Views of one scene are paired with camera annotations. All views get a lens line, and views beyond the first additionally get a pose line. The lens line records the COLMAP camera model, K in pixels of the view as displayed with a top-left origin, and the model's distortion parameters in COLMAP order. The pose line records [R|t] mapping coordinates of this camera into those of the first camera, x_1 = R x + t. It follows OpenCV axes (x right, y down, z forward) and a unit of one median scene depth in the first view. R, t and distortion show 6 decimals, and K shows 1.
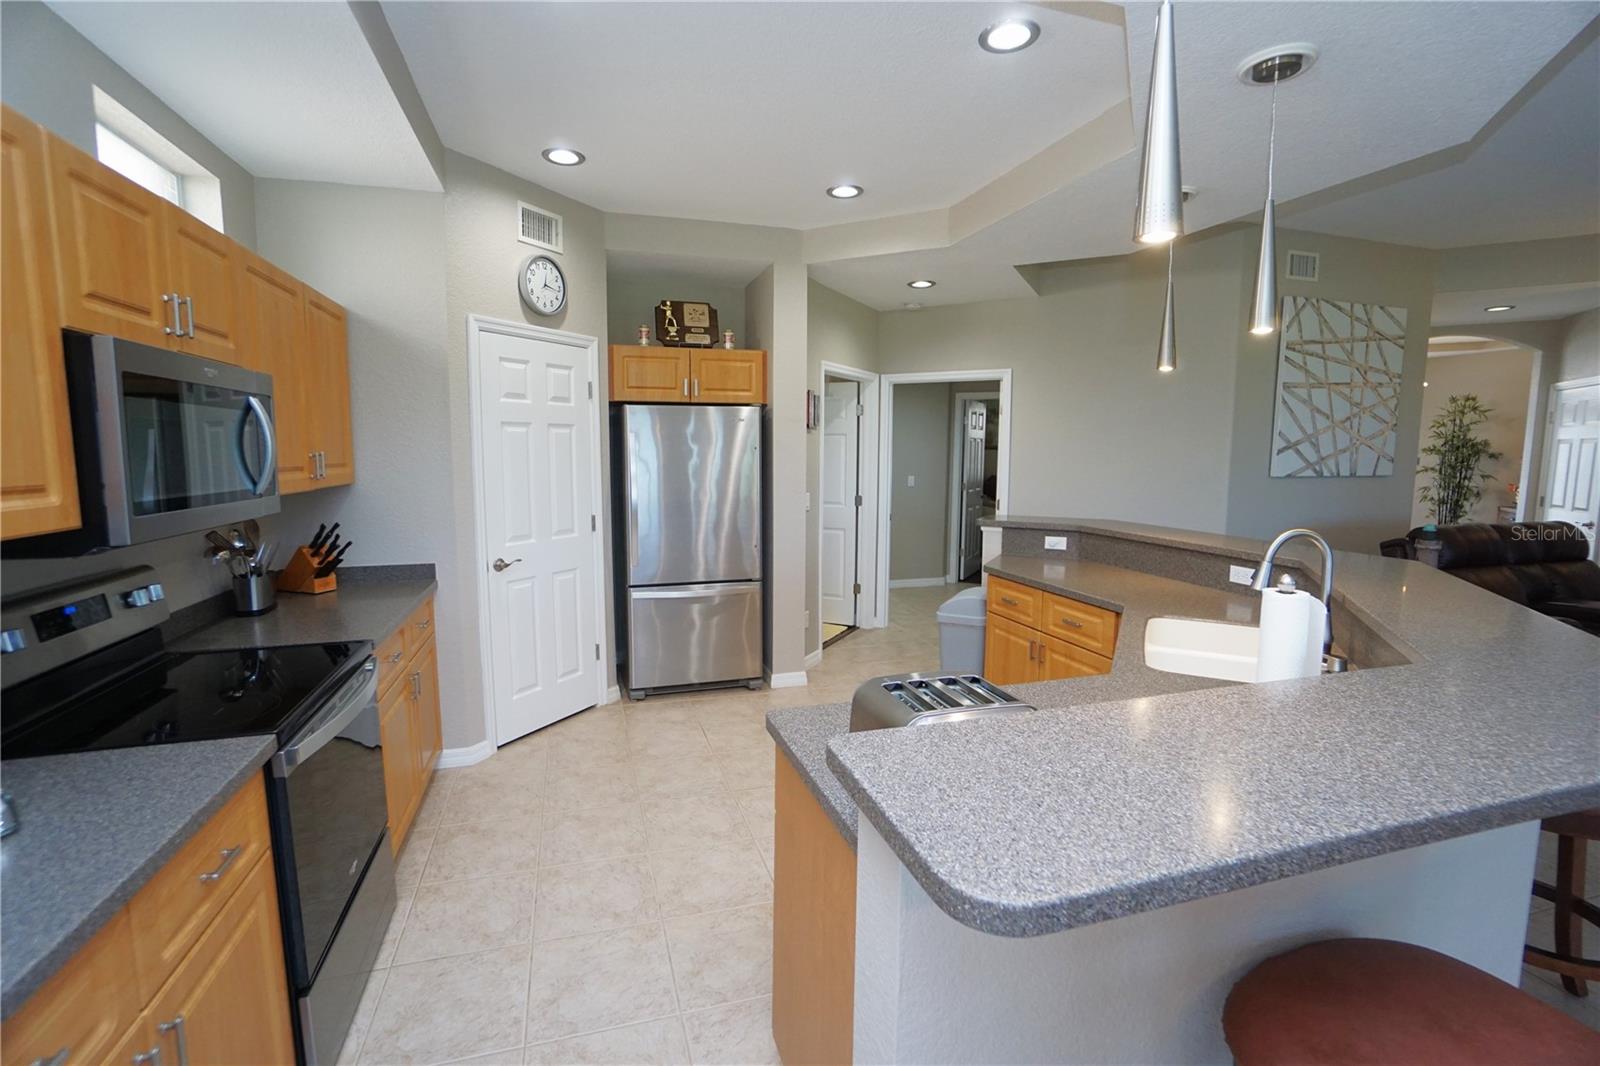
lens RADIAL K [[705.5, 0, 777.3], [0, 705.5, 522.5], [0, 0, 1]] dist [-0.069017, 0.023592]
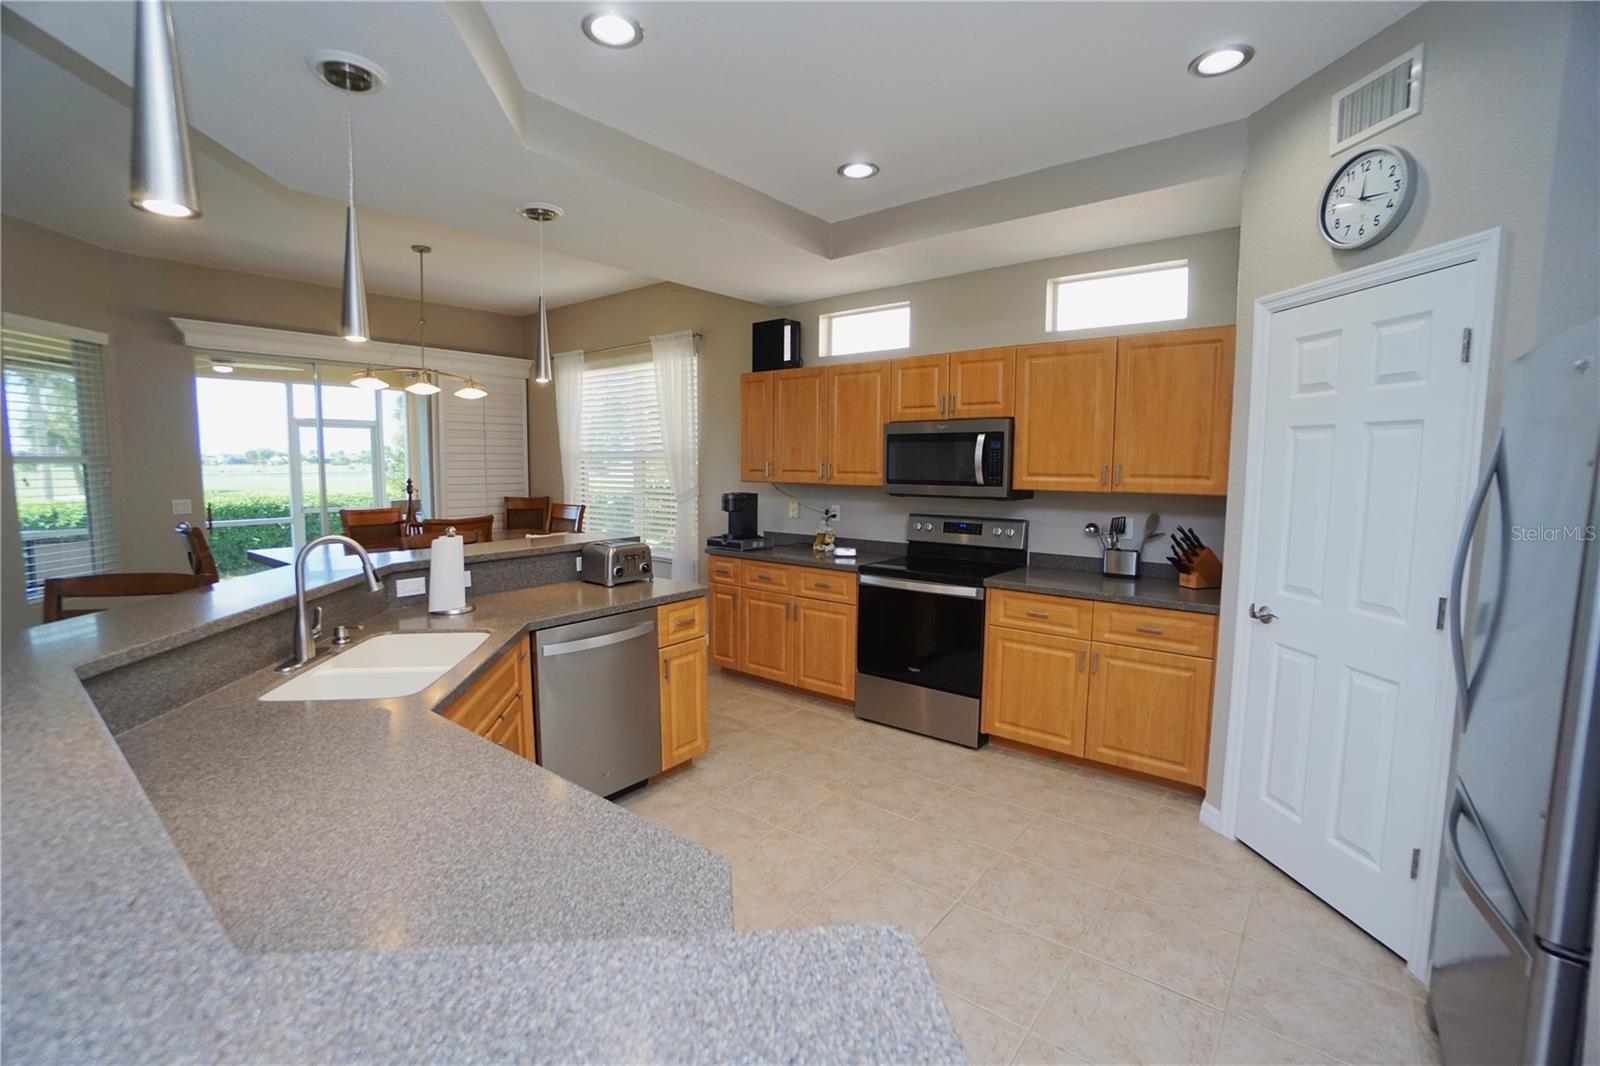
lens RADIAL K [[705.5, 0, 777.3], [0, 705.5, 522.5], [0, 0, 1]] dist [-0.069017, 0.023592]
pose [[-0.832083, 0.047144, -0.552644, 0.414066], [-0.059024, 0.983197, 0.172743, -0.124527], [0.551502, 0.176356, -0.815319, 1.179703]]
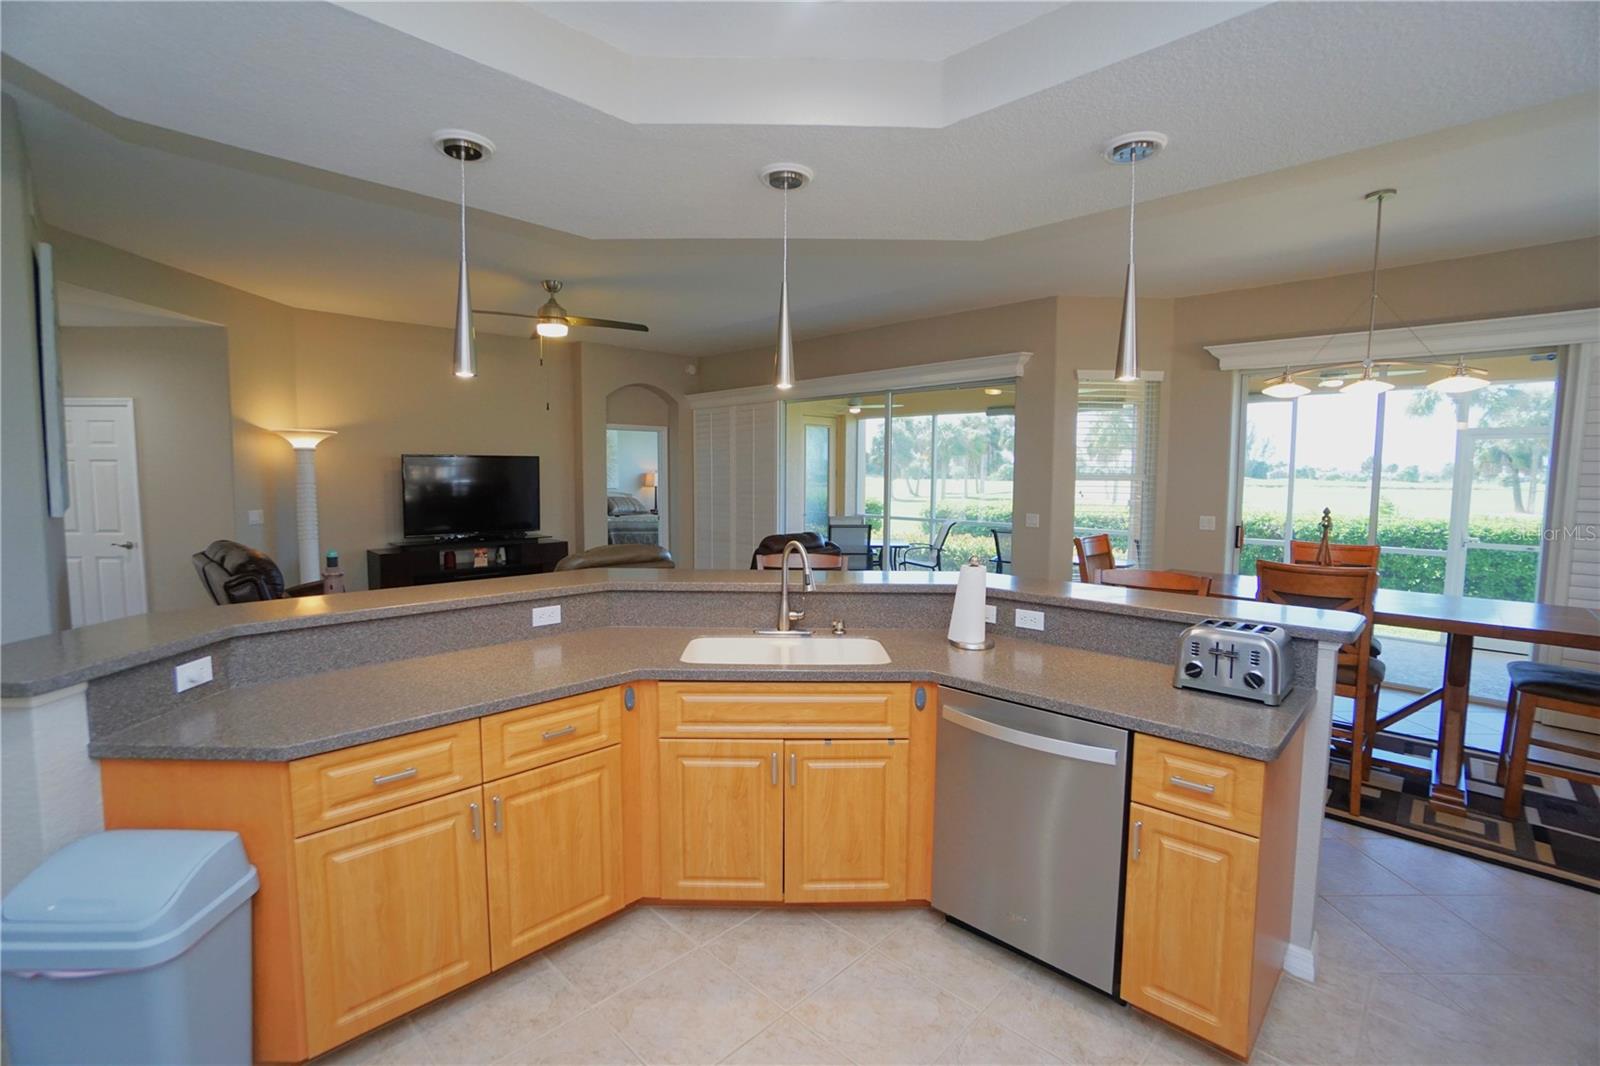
lens RADIAL K [[683.2, 0, 786.9], [0, 683.2, 531.8], [0, 0, 1]] dist [-0.022933, 0.000143]
pose [[-0.472453, -0.081002, 0.877626, -0.216344], [0.083602, 0.987159, 0.136117, -0.103443], [-0.877382, 0.137680, -0.459614, 0.864849]]
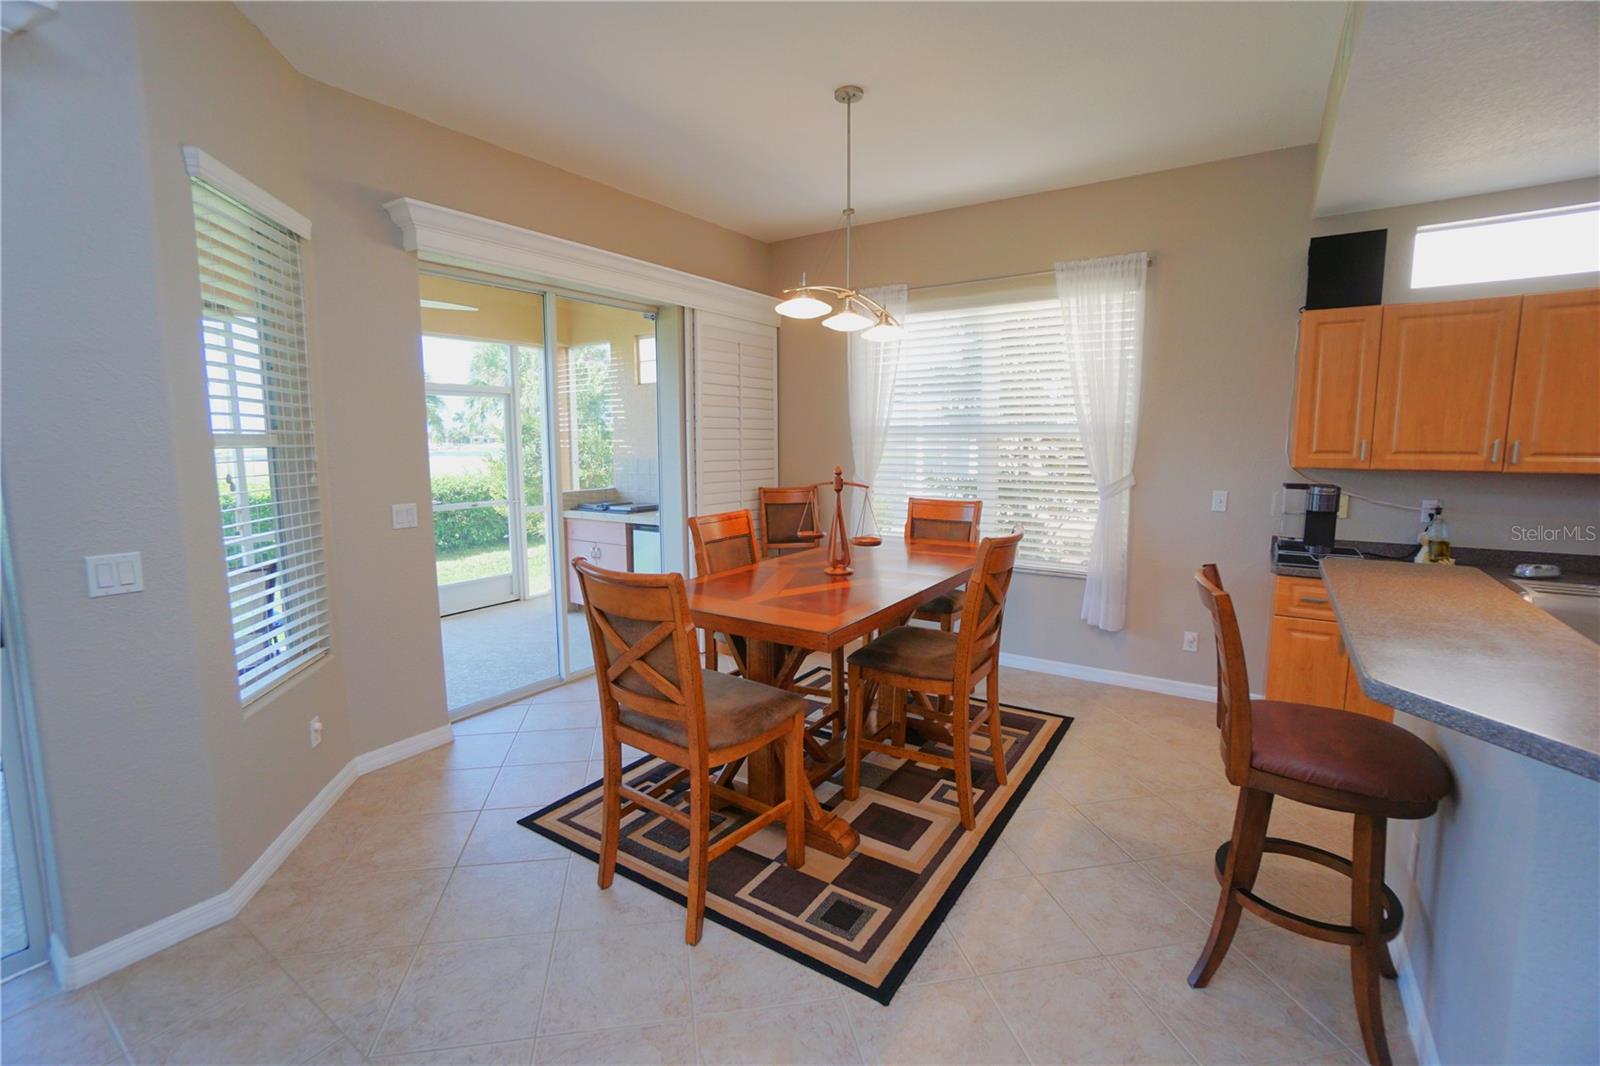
lens RADIAL K [[705.5, 0, 777.3], [0, 705.5, 522.5], [0, 0, 1]] dist [-0.069017, 0.023592]
pose [[-0.784525, 0.077839, -0.615193, 0.822810], [-0.058082, 0.978505, 0.197877, -0.034026], [0.617371, 0.190970, -0.763140, 0.320880]]
